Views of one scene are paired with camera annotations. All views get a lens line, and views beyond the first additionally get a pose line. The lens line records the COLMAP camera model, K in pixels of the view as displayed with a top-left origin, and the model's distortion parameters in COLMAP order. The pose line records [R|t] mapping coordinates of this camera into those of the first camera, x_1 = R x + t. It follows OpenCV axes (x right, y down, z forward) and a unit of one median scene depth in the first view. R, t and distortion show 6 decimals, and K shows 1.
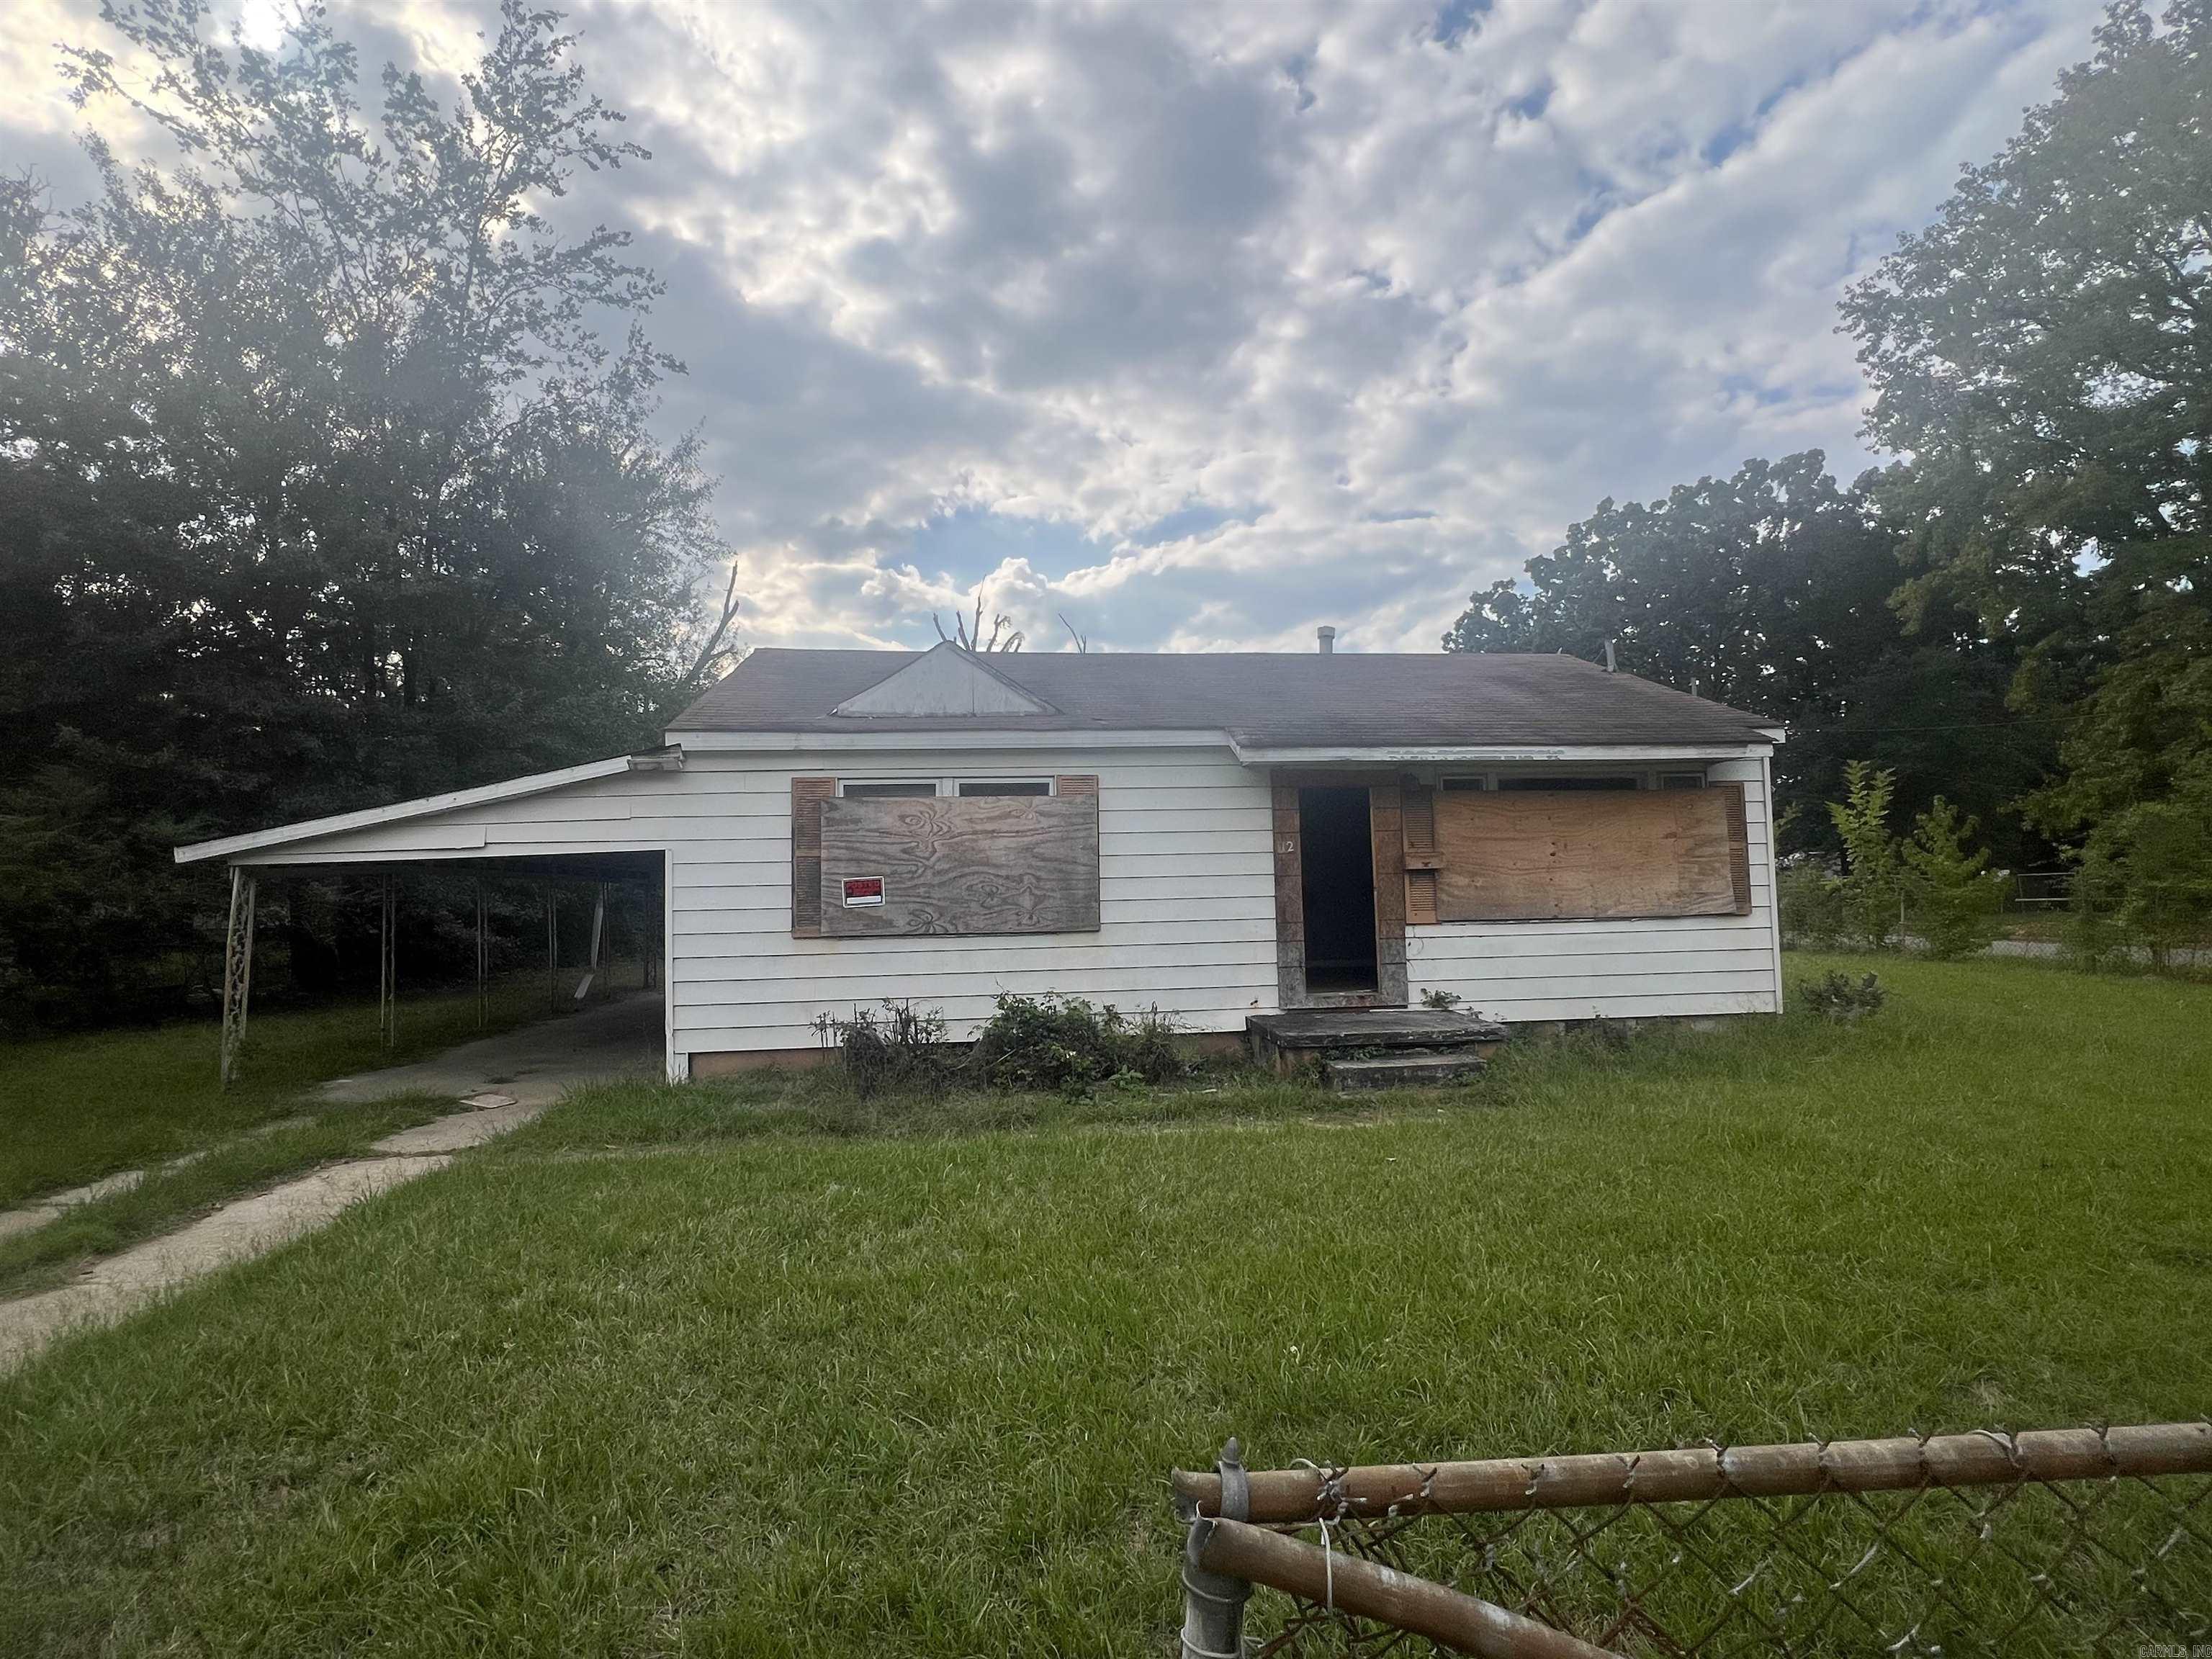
lens RADIAL K [[1058.8, 0, 1104.8], [0, 1058.8, 835.5], [0, 0, 1]] dist [0.028815, 0.000248]
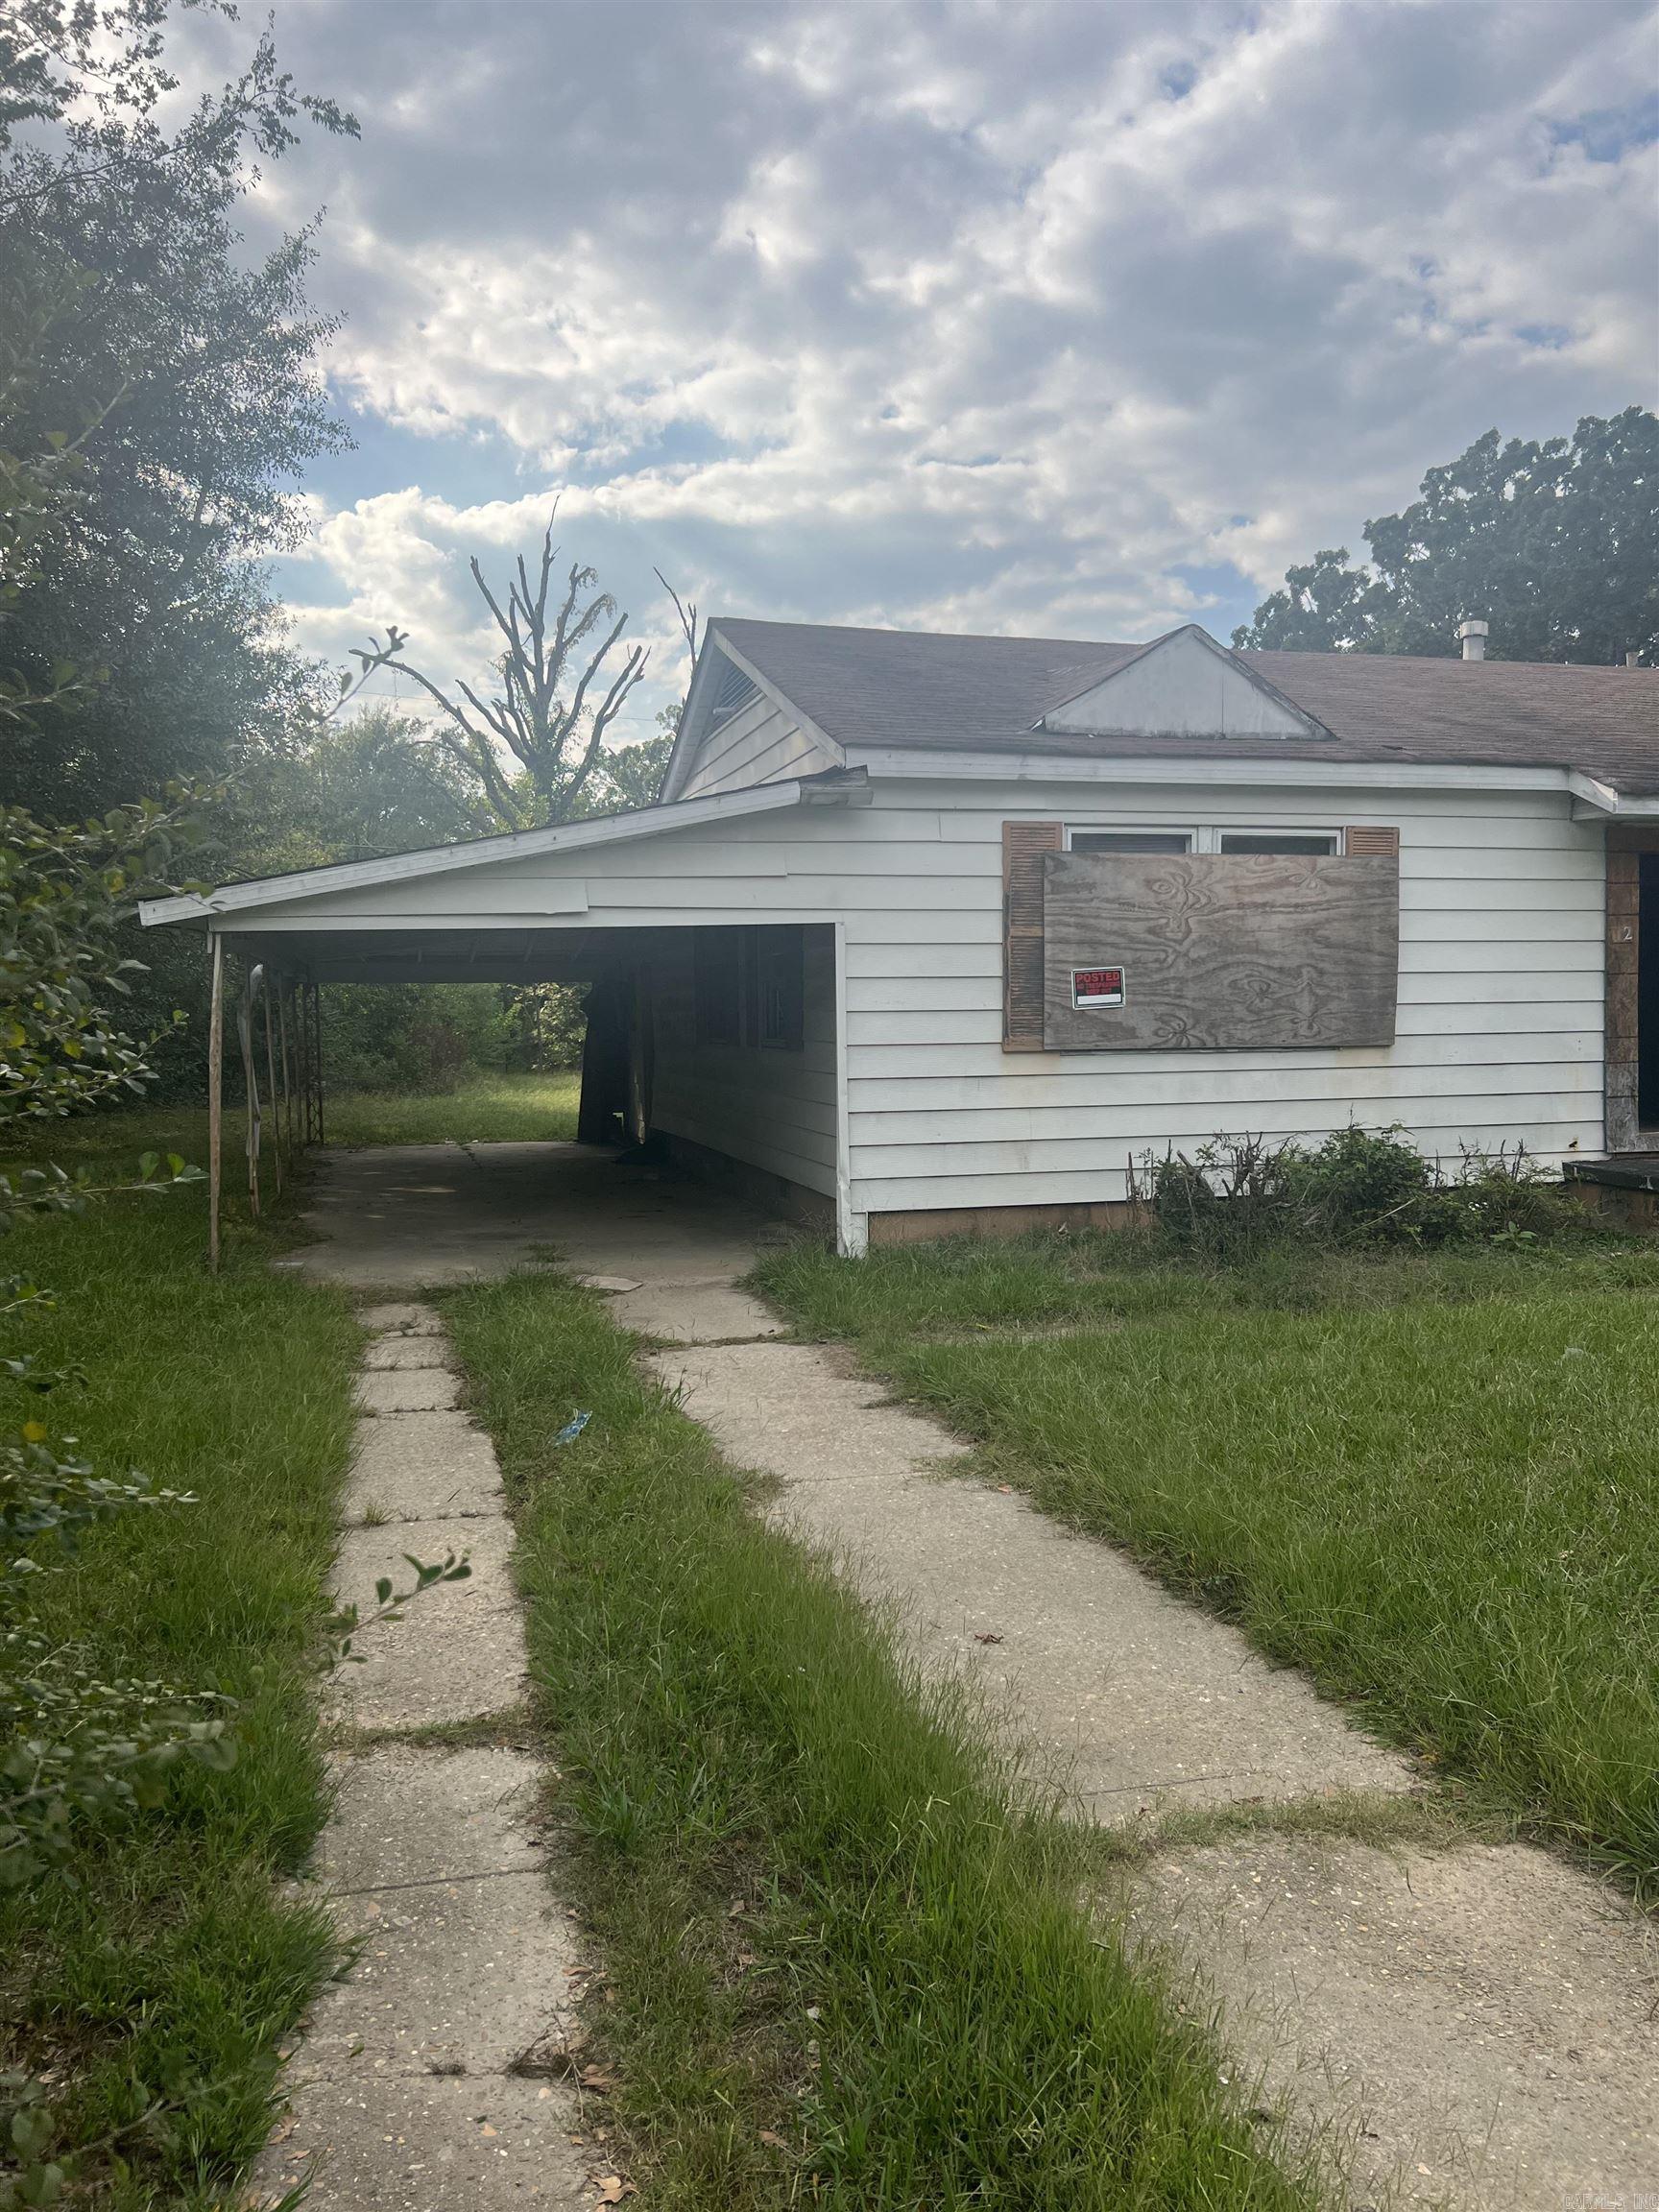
lens RADIAL K [[1634.1, 0, 827.9], [0, 1634.1, 1108.8], [0, 0, 1]] dist [0.047605, -0.013668]
pose [[0.988744, 0.001583, 0.149610, -0.558795], [-0.017861, 0.994042, 0.107522, 0.018989], [-0.148548, -0.108984, 0.982881, -0.053072]]
